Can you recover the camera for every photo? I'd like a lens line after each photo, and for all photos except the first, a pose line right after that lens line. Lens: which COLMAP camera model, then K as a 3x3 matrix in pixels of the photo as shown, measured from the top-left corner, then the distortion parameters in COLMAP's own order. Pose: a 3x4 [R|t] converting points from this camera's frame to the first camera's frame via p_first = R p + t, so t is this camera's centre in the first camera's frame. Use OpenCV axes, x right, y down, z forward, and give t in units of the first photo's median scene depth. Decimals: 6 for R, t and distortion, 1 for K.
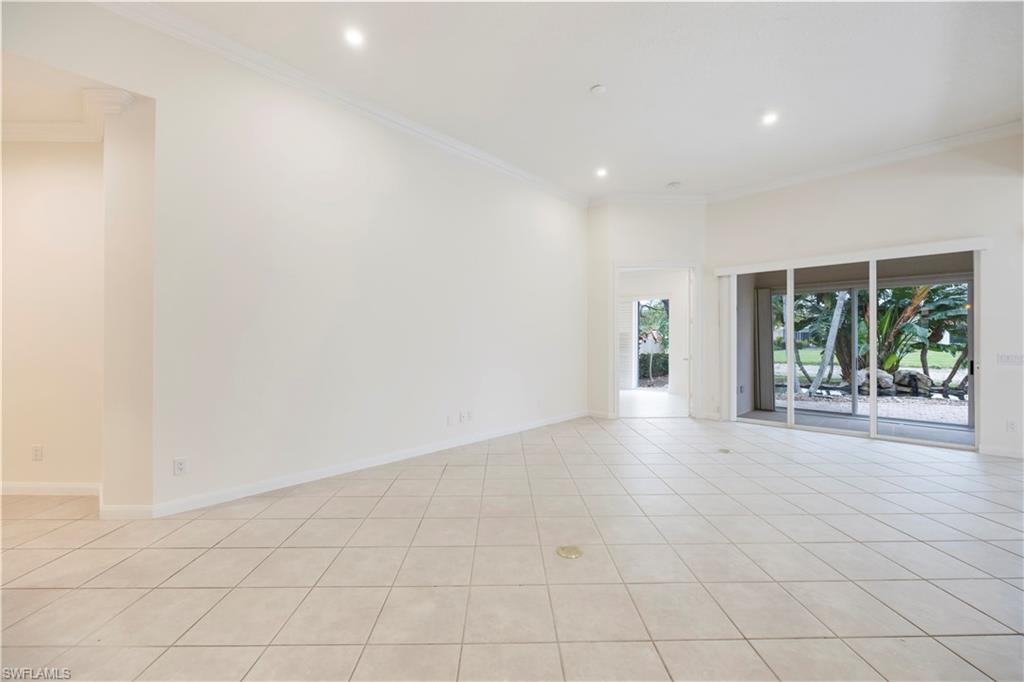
lens RADIAL K [[404.1, 0, 512.0], [0, 404.1, 341.0], [0, 0, 1]] dist [-0.008360, 0.000527]
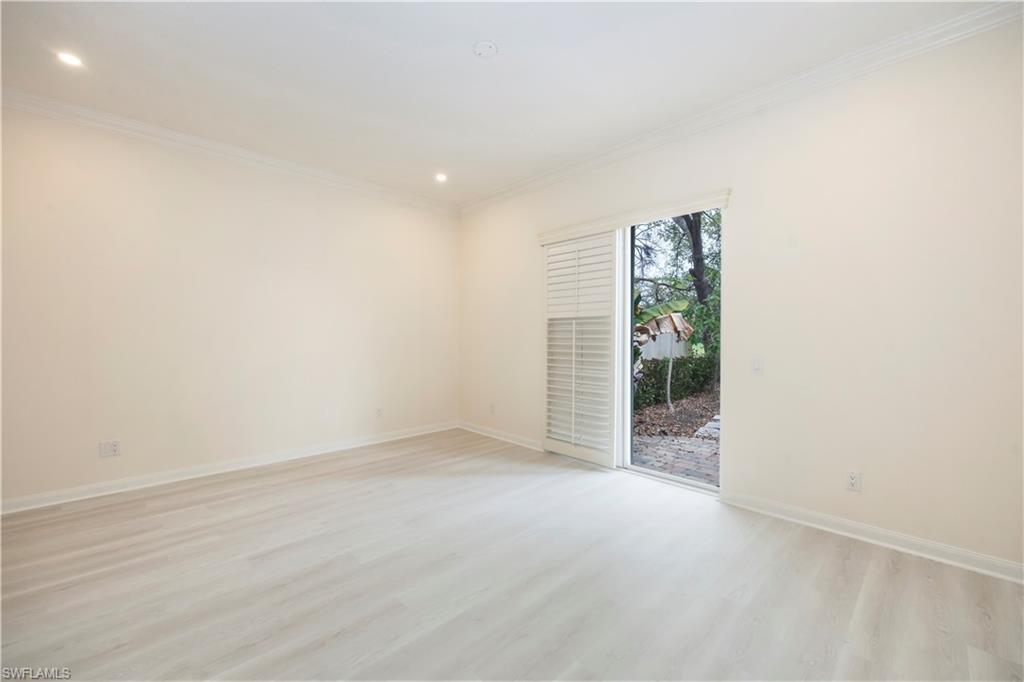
lens RADIAL K [[404.1, 0, 512.0], [0, 404.1, 341.0], [0, 0, 1]] dist [-0.008360, 0.000527]
pose [[0.998542, -0.000246, -0.053980, 0.186151], [0.001106, 0.999873, 0.015903, -0.001736], [0.053969, -0.015939, 0.998415, 0.513331]]
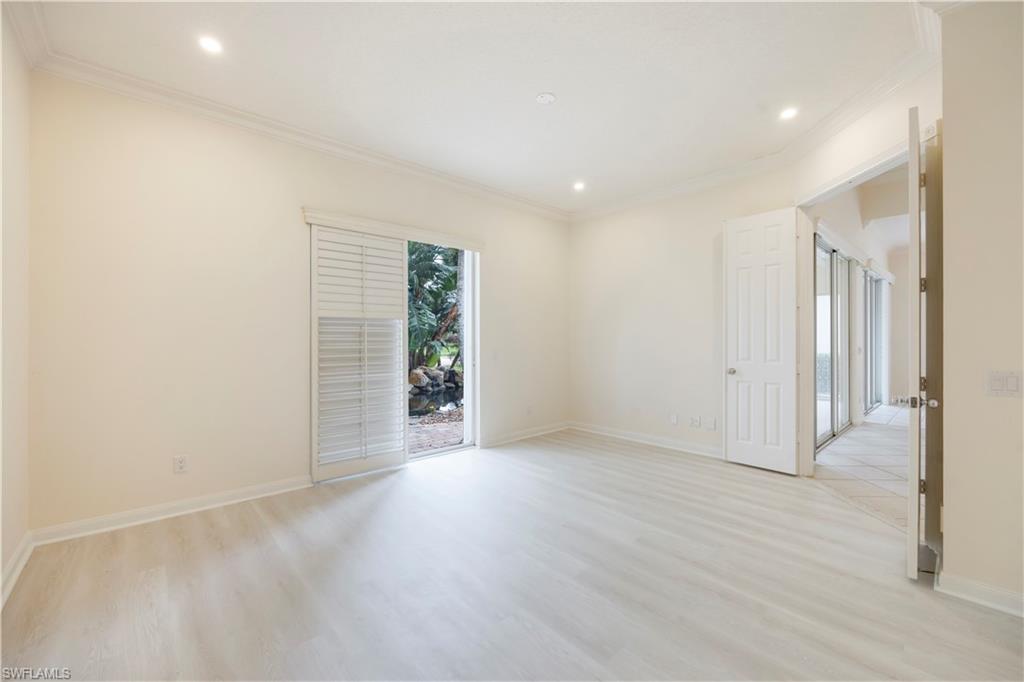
lens RADIAL K [[404.1, 0, 512.0], [0, 404.1, 341.0], [0, 0, 1]] dist [-0.008360, 0.000527]
pose [[0.089336, -0.002391, 0.995999, -0.070007], [0.006167, 0.999979, 0.001848, 0.001477], [-0.995982, 0.005977, 0.089349, 0.706638]]
